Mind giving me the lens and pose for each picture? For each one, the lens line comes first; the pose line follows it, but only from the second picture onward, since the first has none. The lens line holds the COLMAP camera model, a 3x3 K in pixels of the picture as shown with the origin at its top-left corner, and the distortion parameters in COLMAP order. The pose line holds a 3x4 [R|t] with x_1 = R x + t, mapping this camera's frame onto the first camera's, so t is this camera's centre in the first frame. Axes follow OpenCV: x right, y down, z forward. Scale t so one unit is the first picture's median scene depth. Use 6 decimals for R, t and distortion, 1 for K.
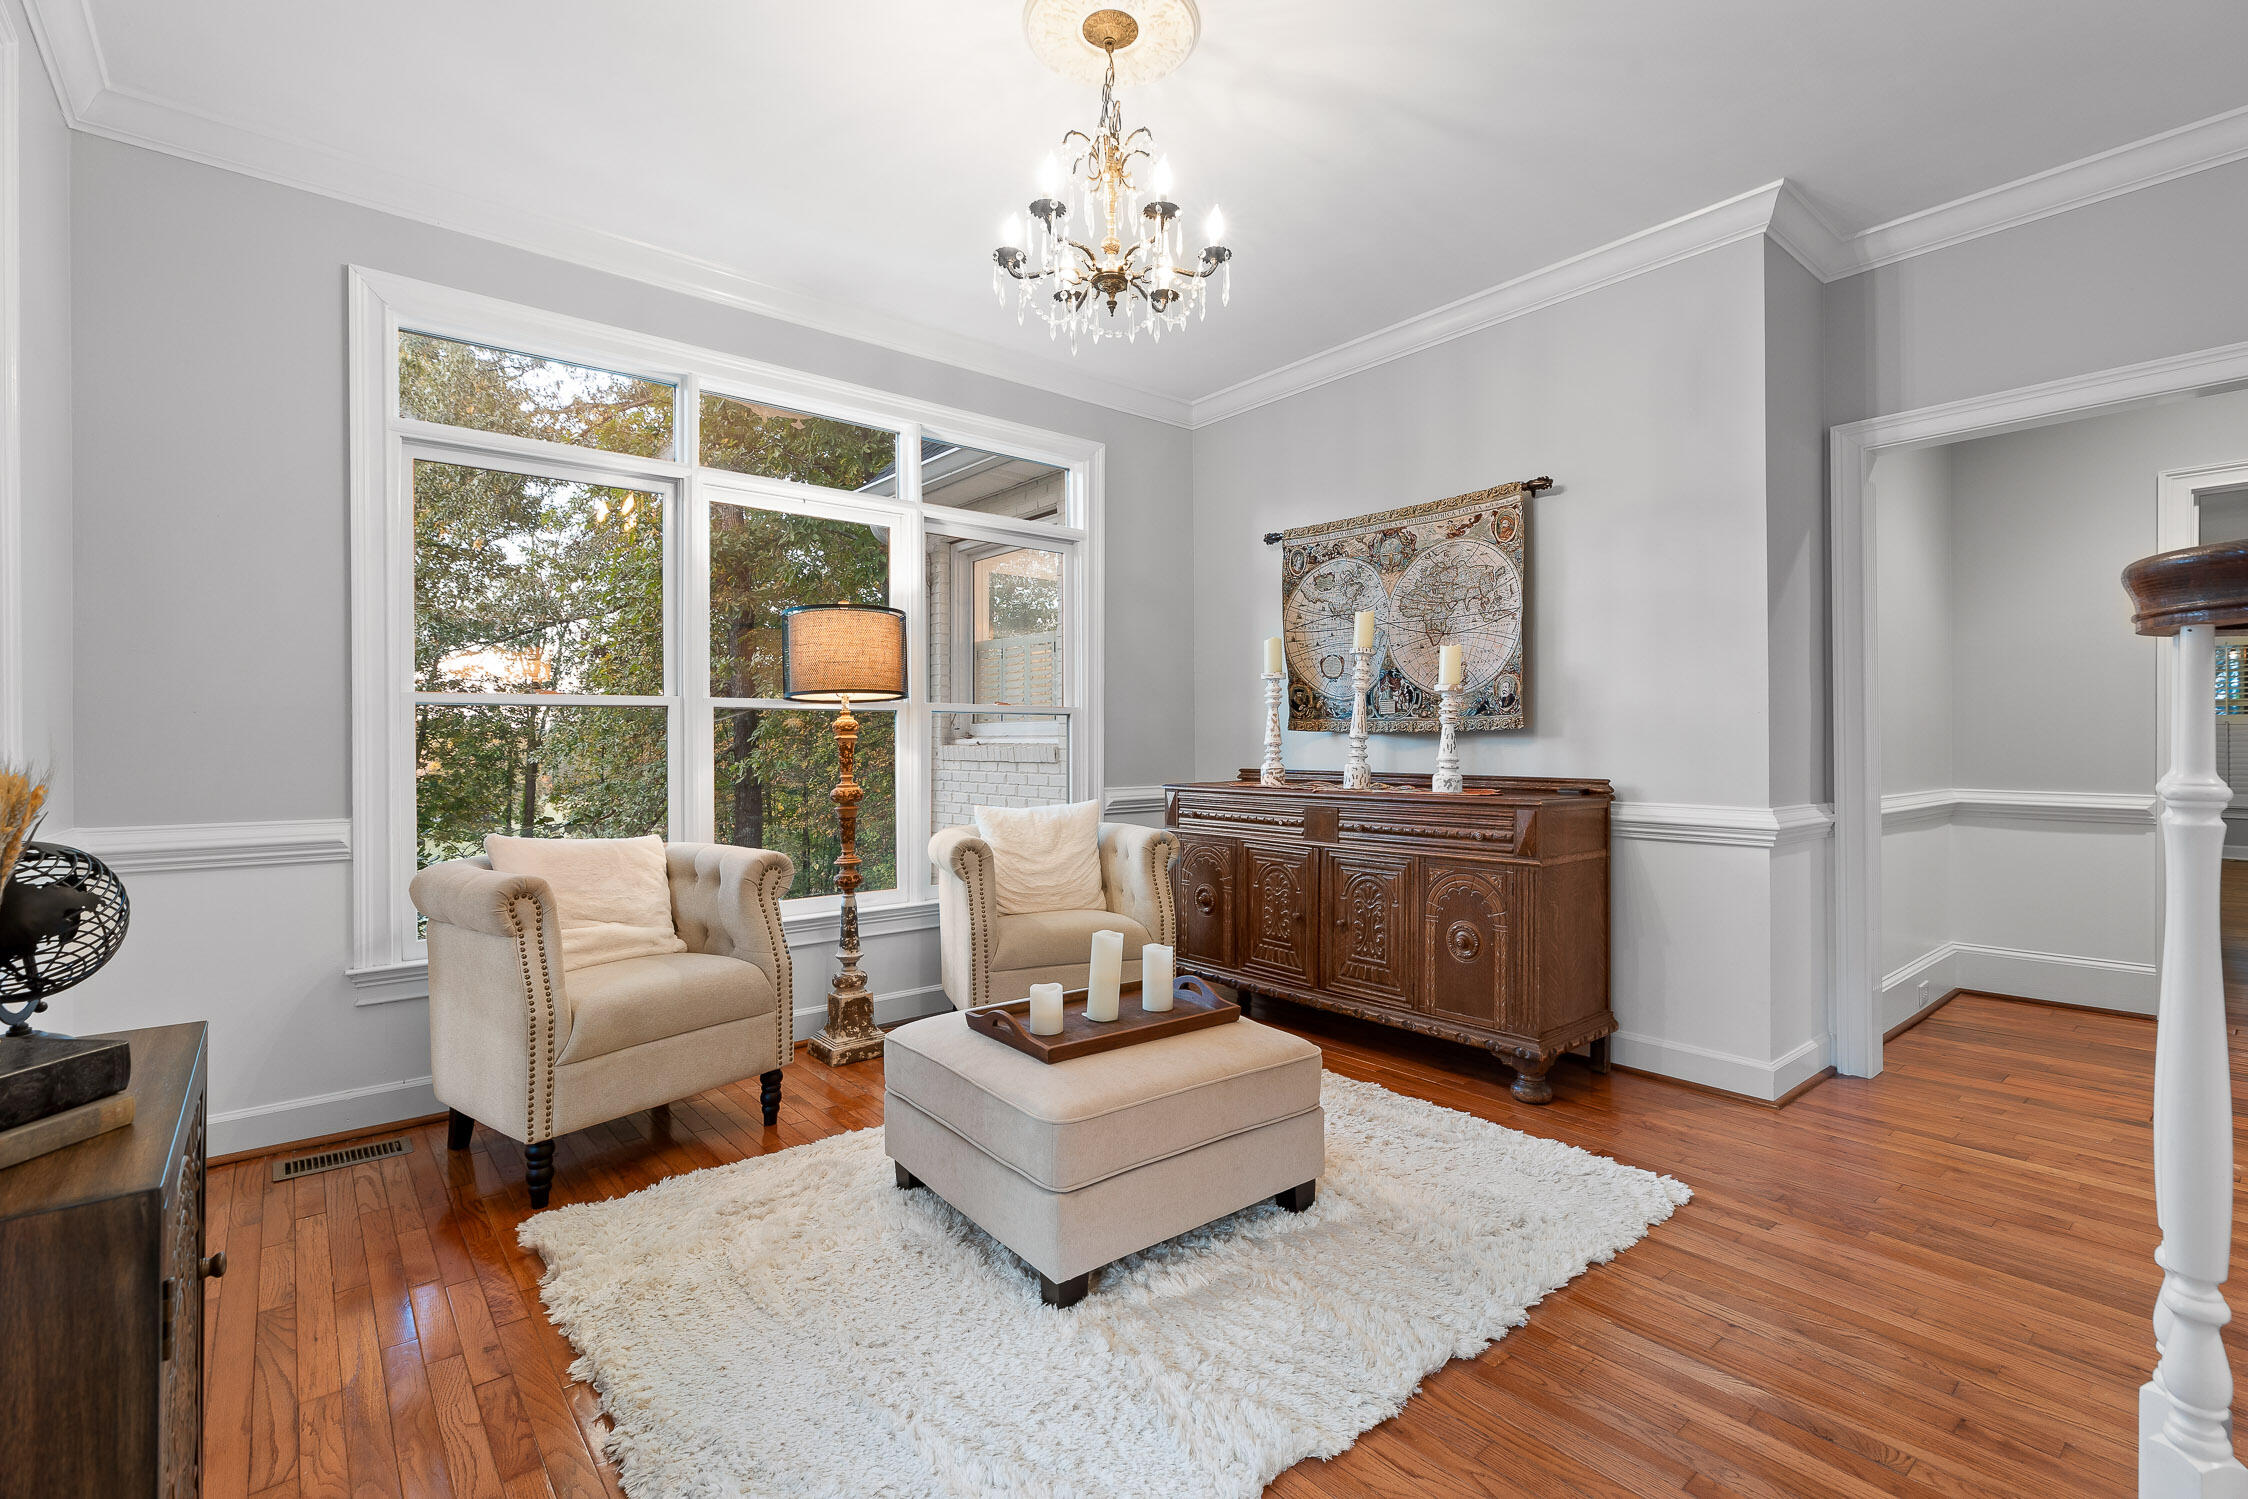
lens RADIAL K [[1028.1, 0, 1128.9], [0, 1028.1, 736.1], [0, 0, 1]] dist [0.002050, 0.000107]
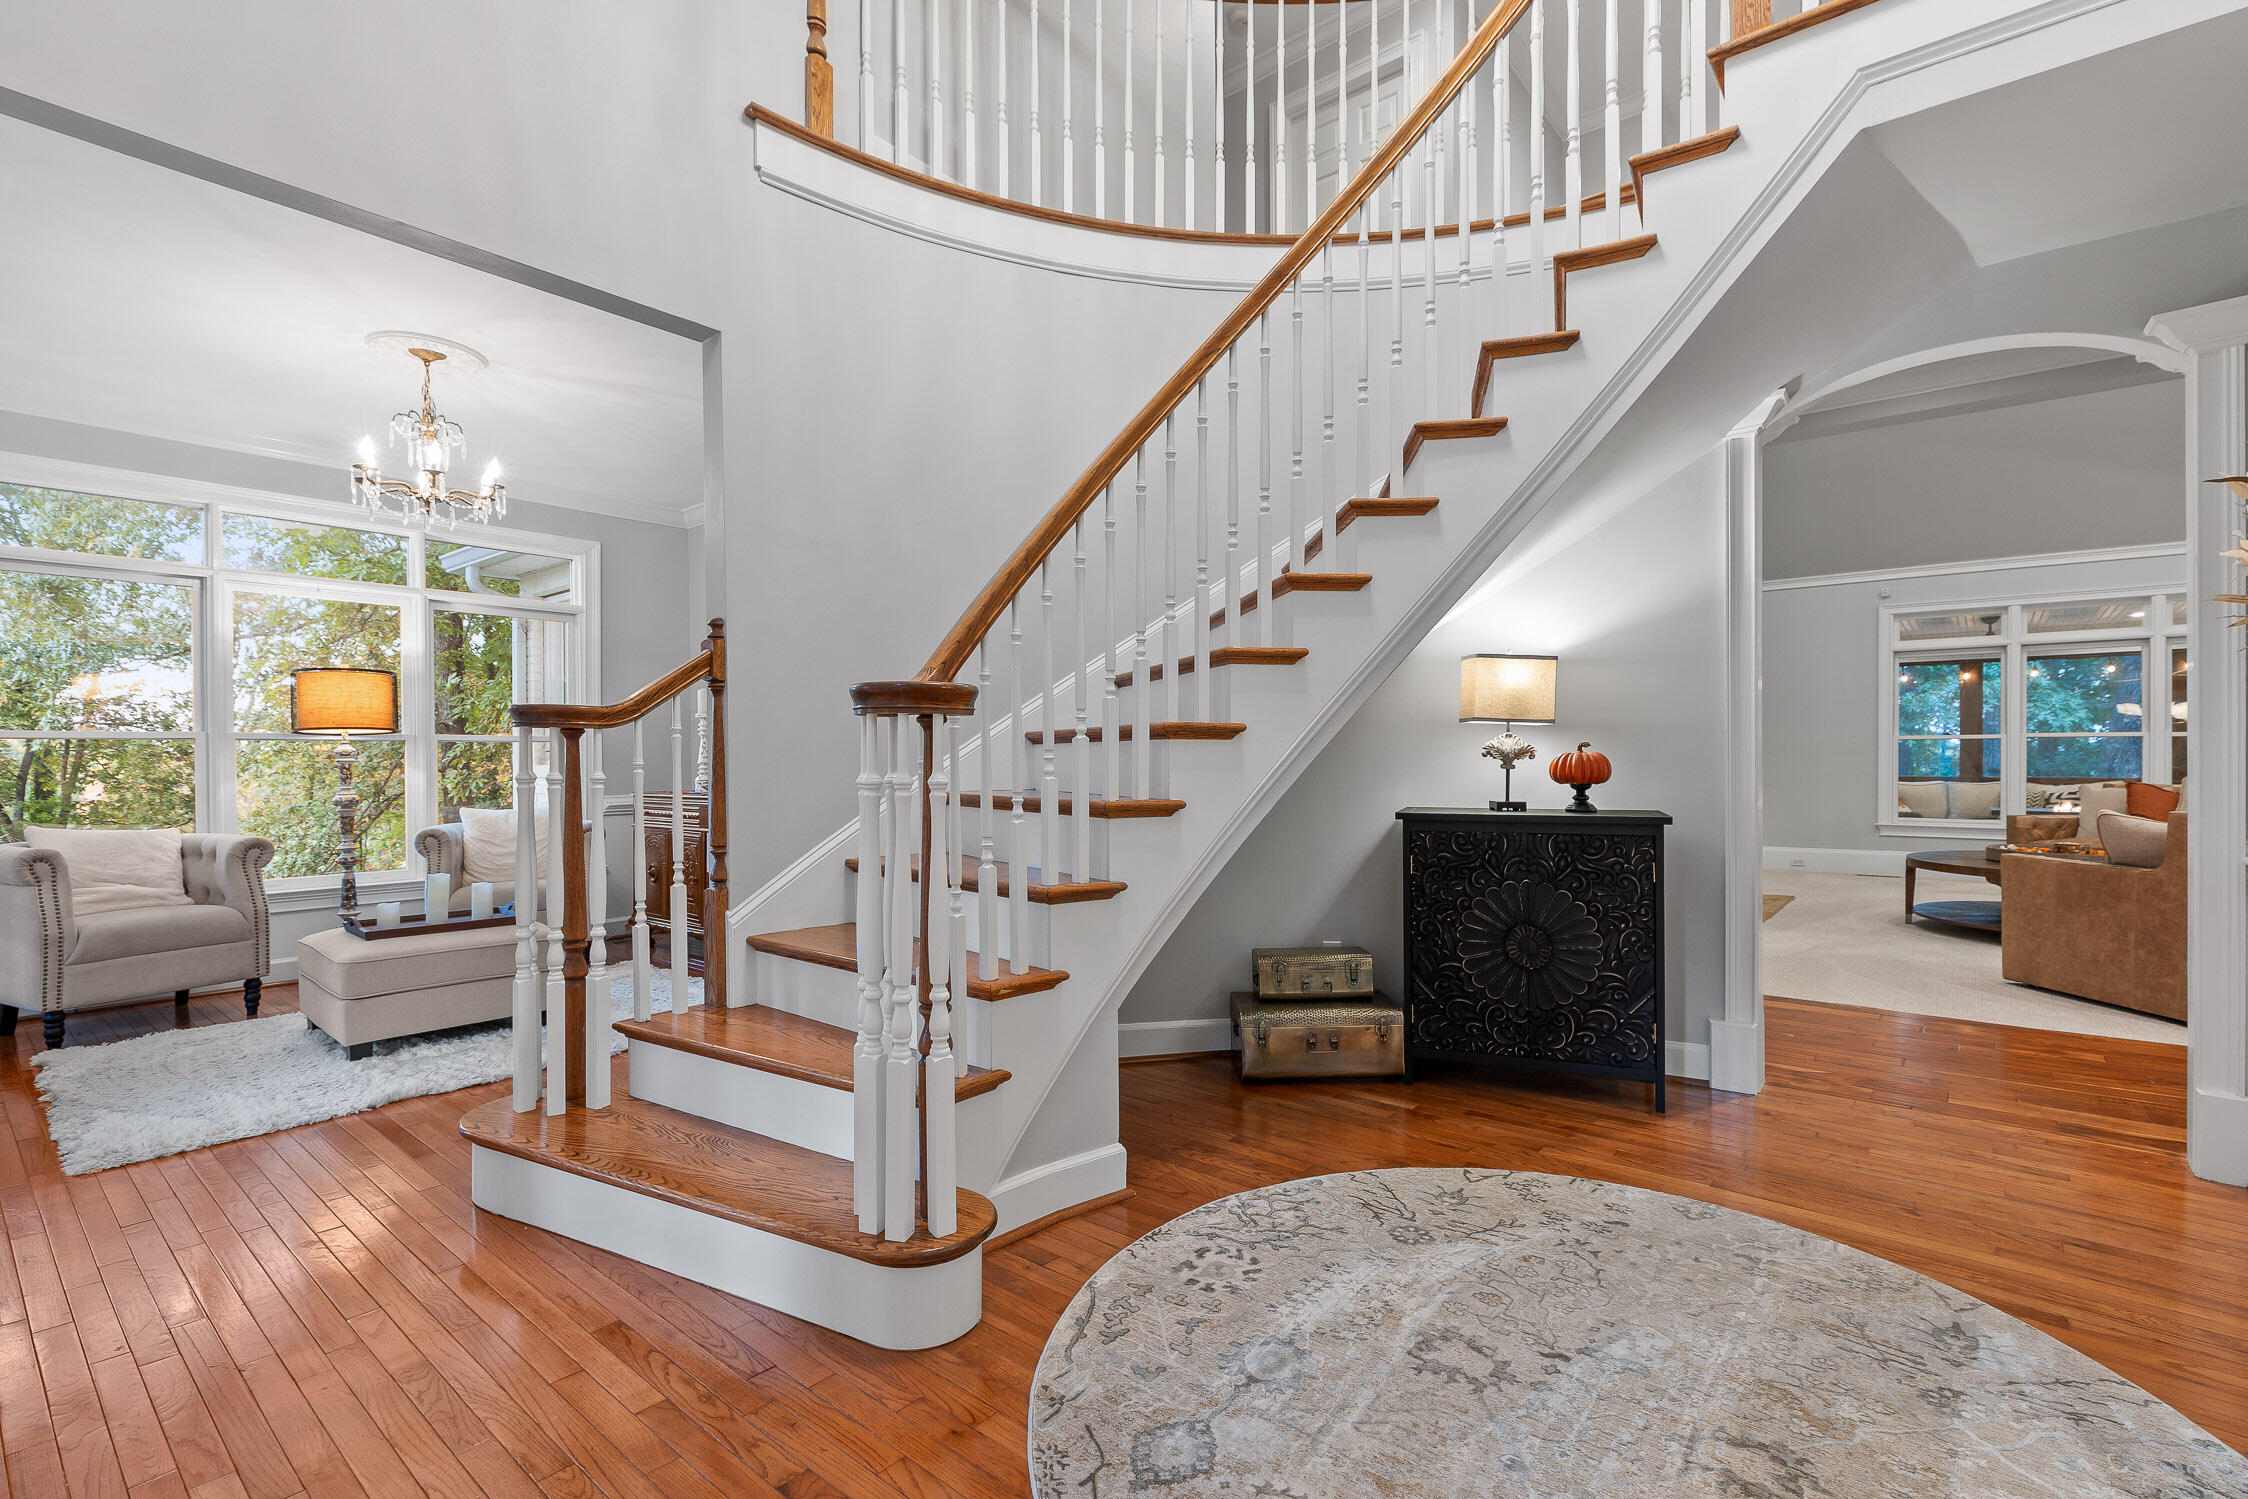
lens RADIAL K [[1028.1, 0, 1124.1], [0, 1028.1, 760.0], [0, 0, 1]] dist [0.002050, 0.000107]
pose [[0.983210, -0.005041, 0.182406, 0.642384], [0.003900, 0.999971, 0.006612, -0.005032], [-0.182434, -0.005789, 0.983201, -0.730626]]
